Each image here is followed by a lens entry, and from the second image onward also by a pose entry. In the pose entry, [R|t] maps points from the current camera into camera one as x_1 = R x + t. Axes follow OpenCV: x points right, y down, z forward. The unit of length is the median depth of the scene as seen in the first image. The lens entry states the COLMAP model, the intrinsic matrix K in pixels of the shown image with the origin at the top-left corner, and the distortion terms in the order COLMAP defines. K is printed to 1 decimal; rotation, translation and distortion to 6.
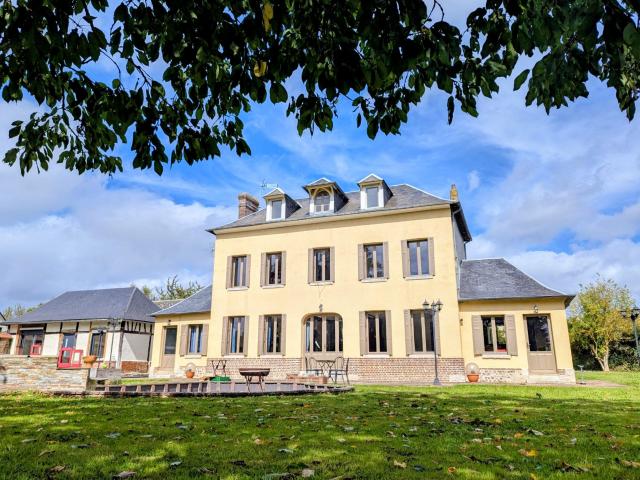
lens RADIAL K [[468.3, 0, 321.1], [0, 468.3, 215.7], [0, 0, 1]] dist [0.097592, -0.148408]
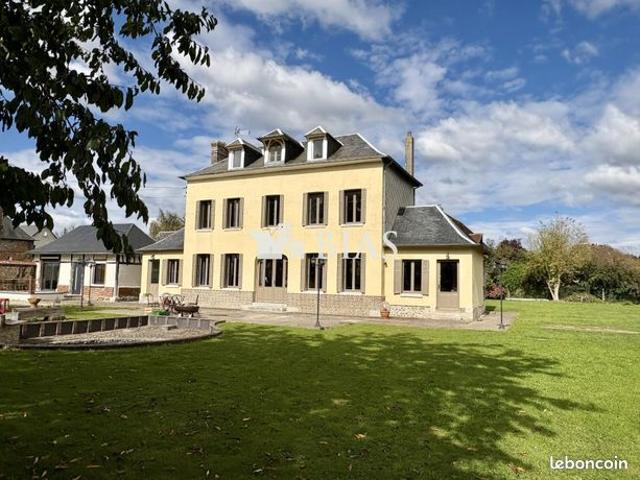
lens RADIAL K [[472.5, 0, 320.0], [0, 472.5, 240.0], [0, 0, 1]] dist [-0.000392, 0.000809]
pose [[0.995489, 0.030049, -0.089995, 0.206300], [-0.013710, 0.984125, 0.176946, -0.024582], [0.093883, -0.174914, 0.980098, -0.084074]]
